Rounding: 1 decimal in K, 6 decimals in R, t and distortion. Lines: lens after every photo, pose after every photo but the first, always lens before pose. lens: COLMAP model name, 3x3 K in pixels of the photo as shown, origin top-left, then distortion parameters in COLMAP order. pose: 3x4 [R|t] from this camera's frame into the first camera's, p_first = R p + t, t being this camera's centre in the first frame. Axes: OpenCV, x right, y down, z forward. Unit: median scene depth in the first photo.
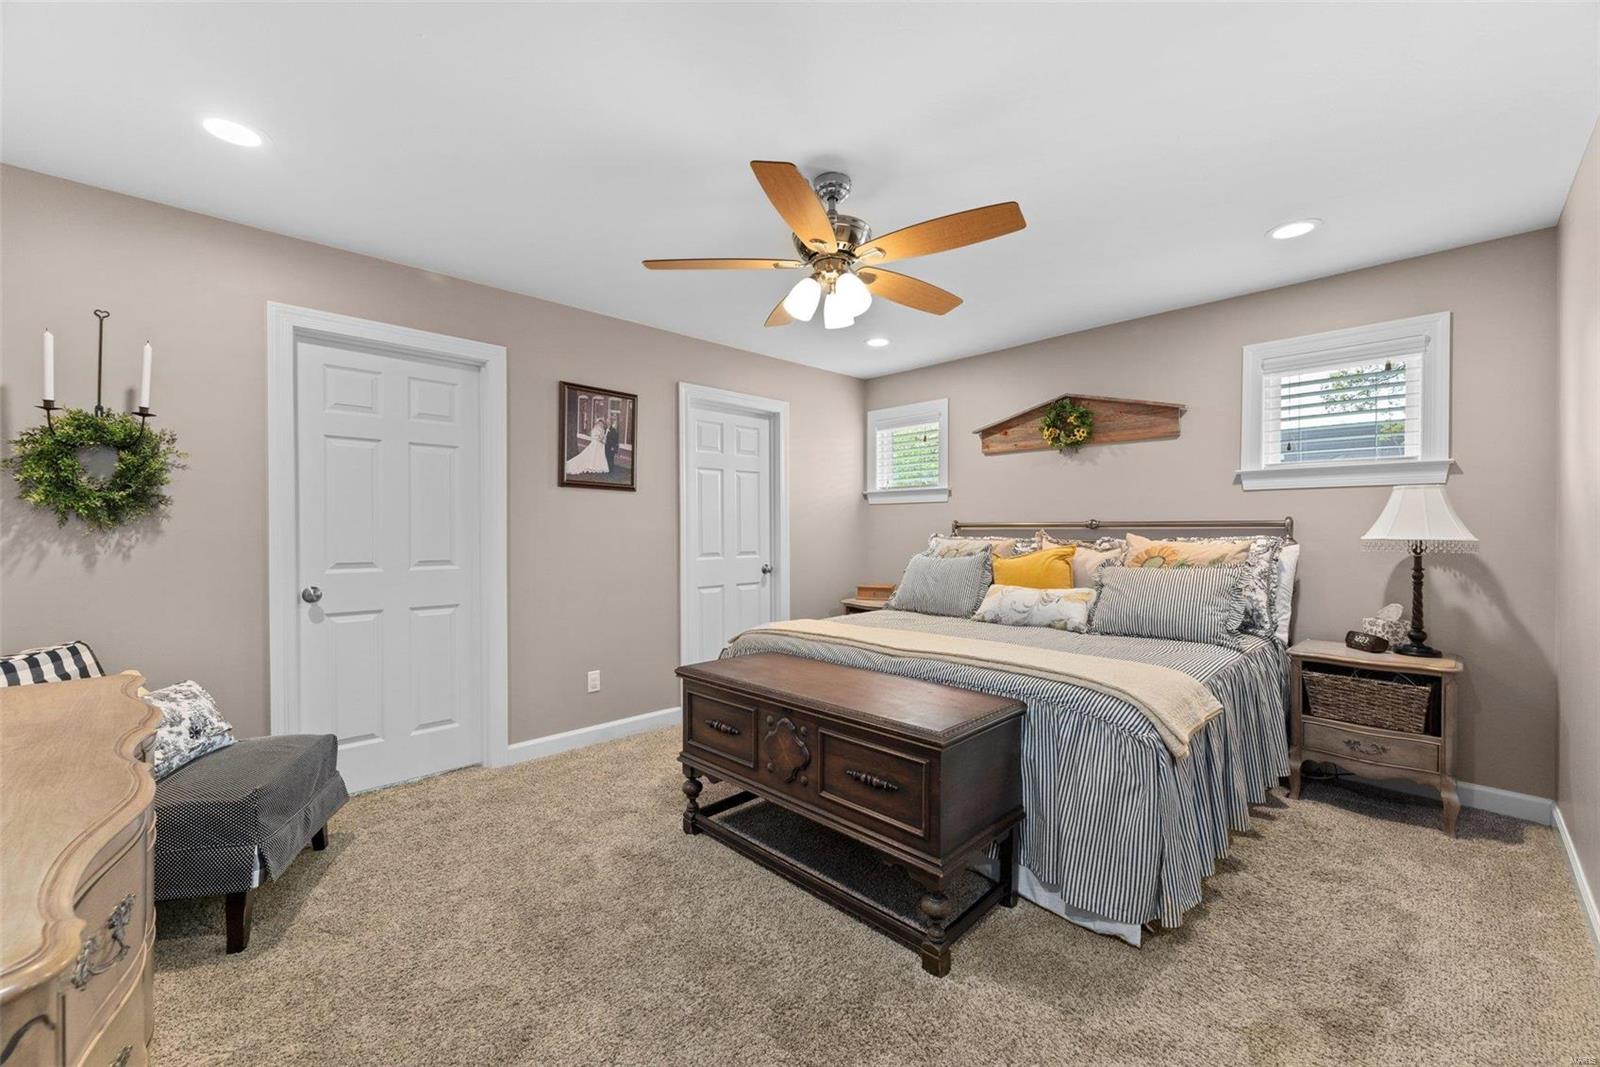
lens RADIAL K [[627.3, 0, 797.6], [0, 627.3, 534.9], [0, 0, 1]] dist [0.010220, 0.000081]
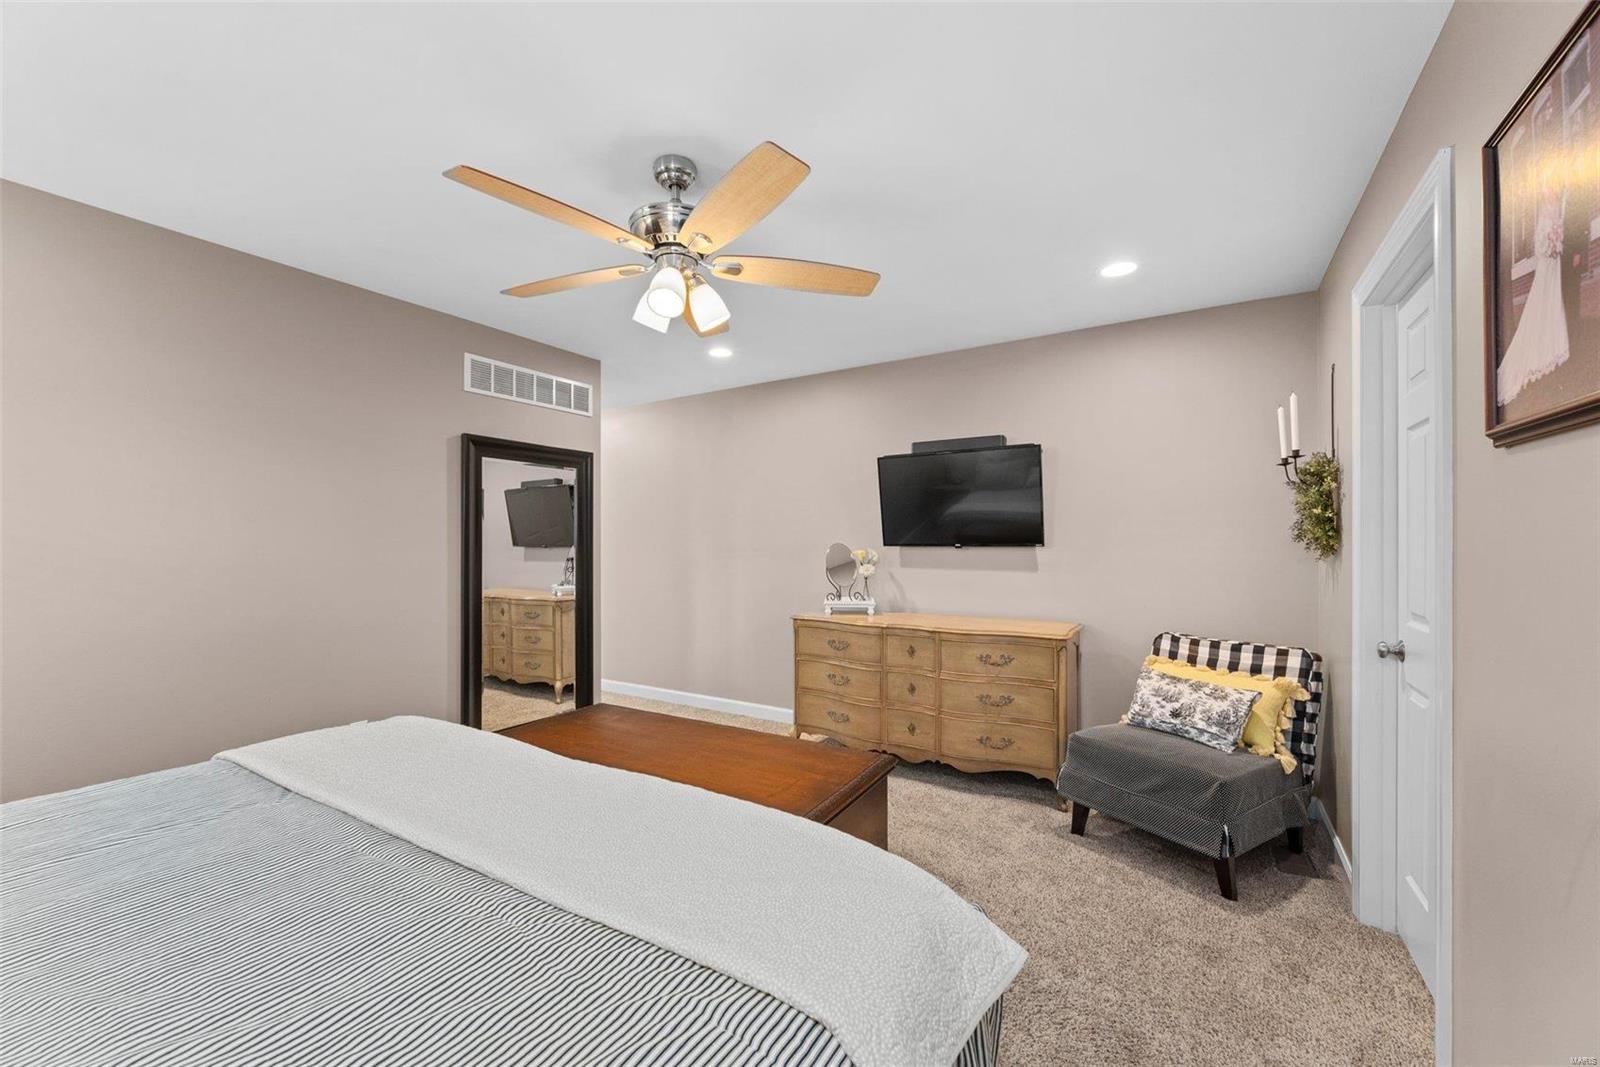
lens RADIAL K [[627.3, 0, 801.4], [0, 627.3, 537.3], [0, 0, 1]] dist [0.010220, 0.000081]
pose [[-0.967116, 0.001363, -0.254332, 0.119372], [0.001250, 0.999999, 0.000606, -0.052136], [0.254333, 0.000268, -0.967117, 2.063784]]
